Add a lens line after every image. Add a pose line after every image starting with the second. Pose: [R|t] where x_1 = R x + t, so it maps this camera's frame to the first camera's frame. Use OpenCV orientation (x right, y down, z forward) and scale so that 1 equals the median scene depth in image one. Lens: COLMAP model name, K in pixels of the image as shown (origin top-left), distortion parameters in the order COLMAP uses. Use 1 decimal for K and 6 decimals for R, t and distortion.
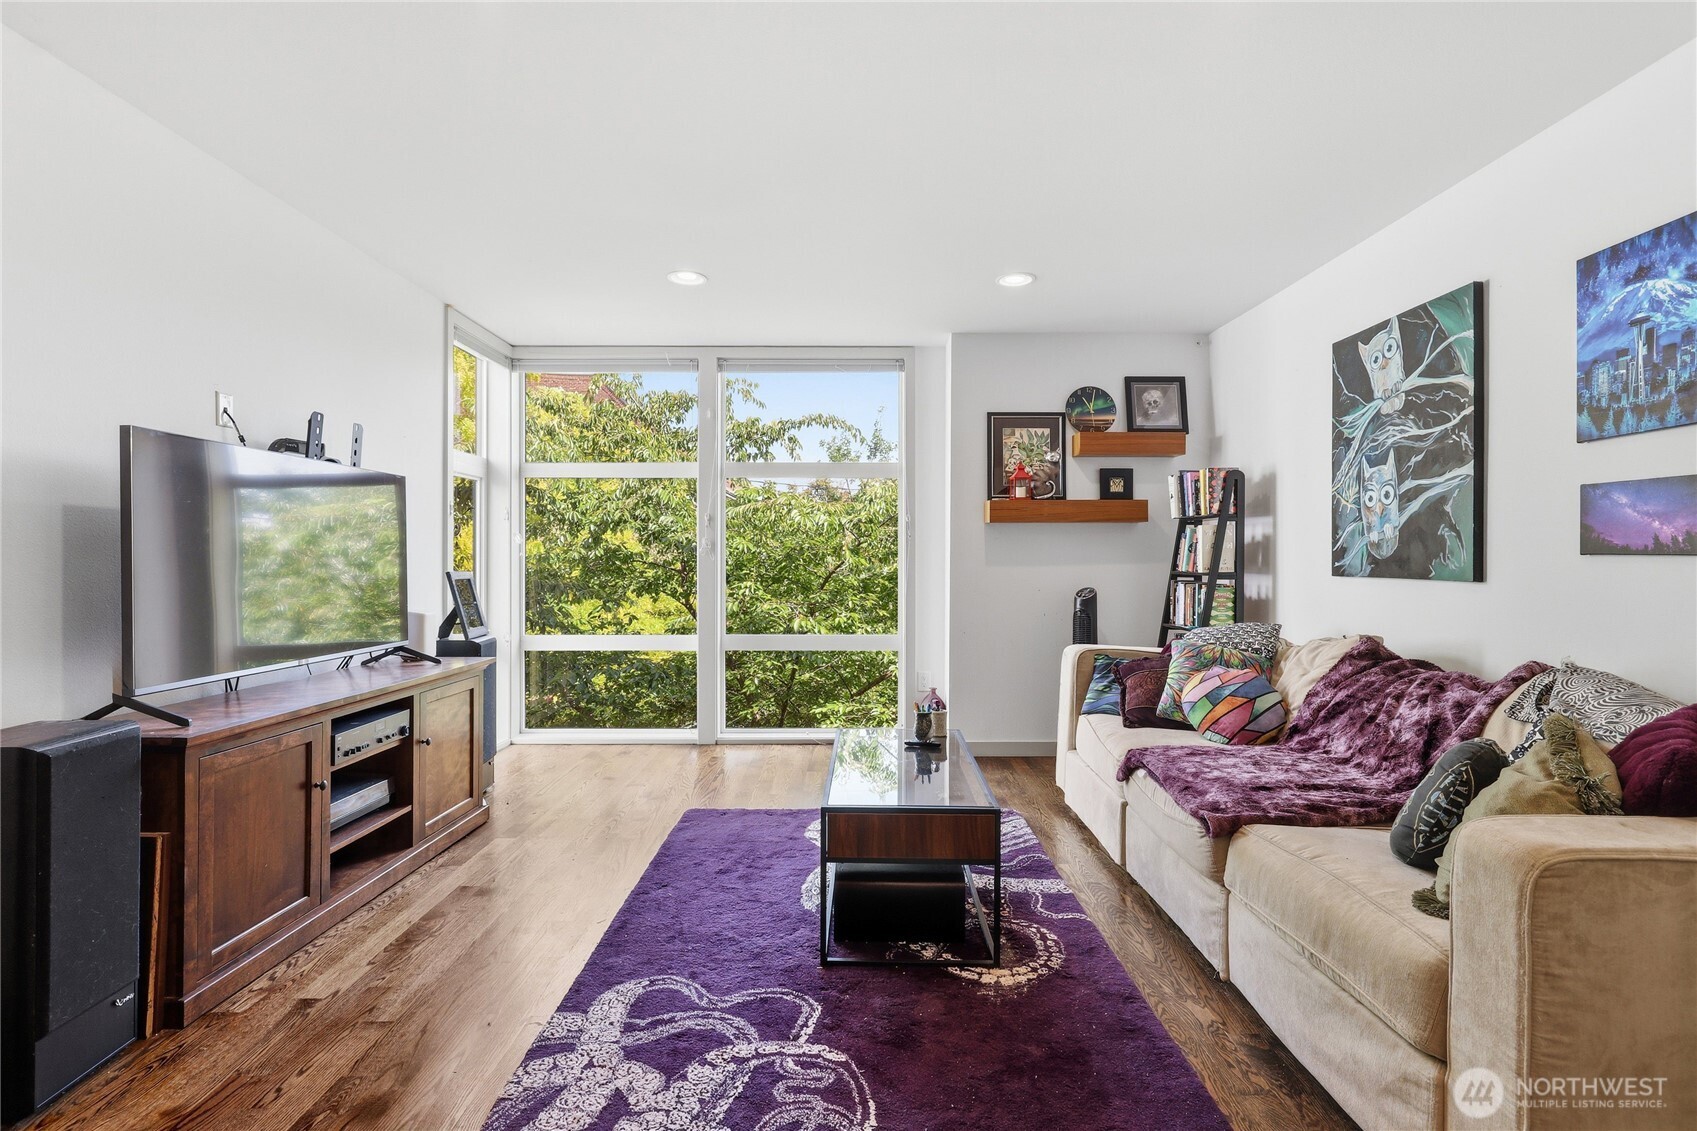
lens RADIAL K [[780.7, 0, 863.7], [0, 780.7, 552.7], [0, 0, 1]] dist [-0.000964, 0.000859]
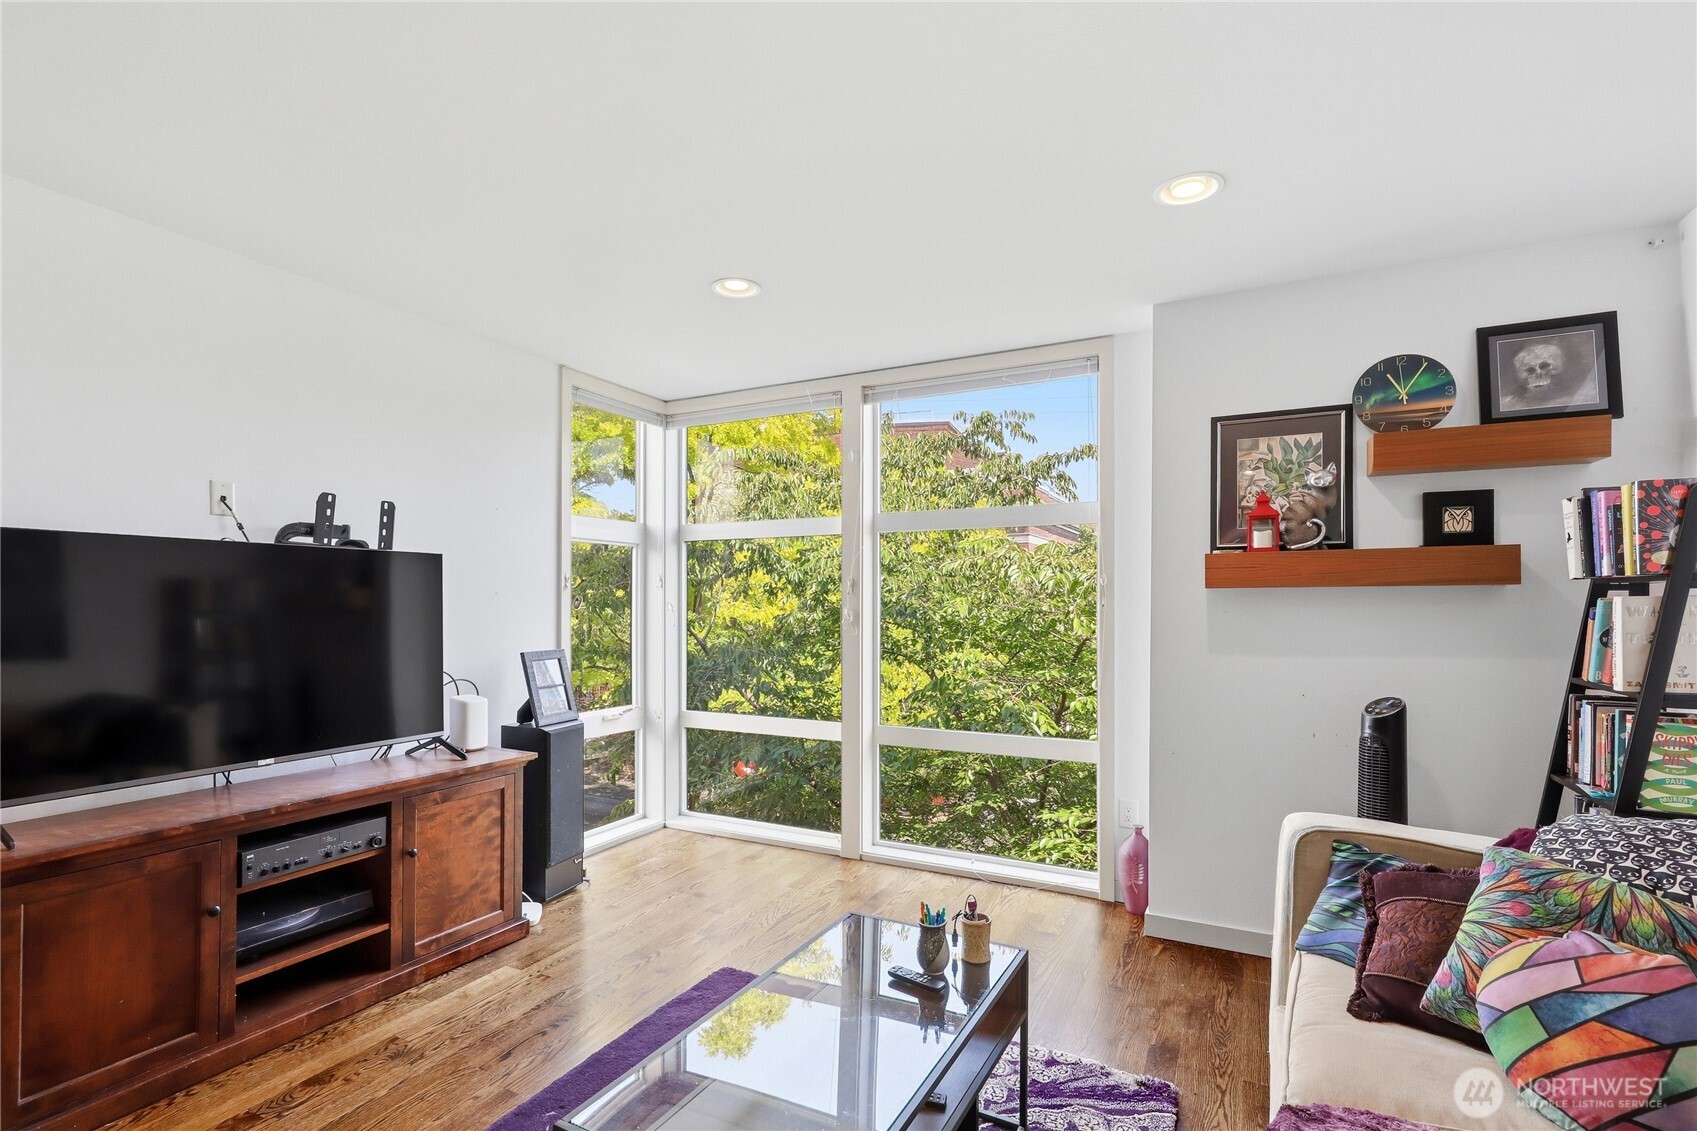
lens RADIAL K [[780.7, 0, 873.5], [0, 780.7, 598.0], [0, 0, 1]] dist [-0.000964, 0.000859]
pose [[0.886896, -0.002040, -0.461965, 0.211950], [0.004093, 0.999986, 0.003441, -0.033430], [0.461951, -0.004942, 0.886891, 0.296859]]
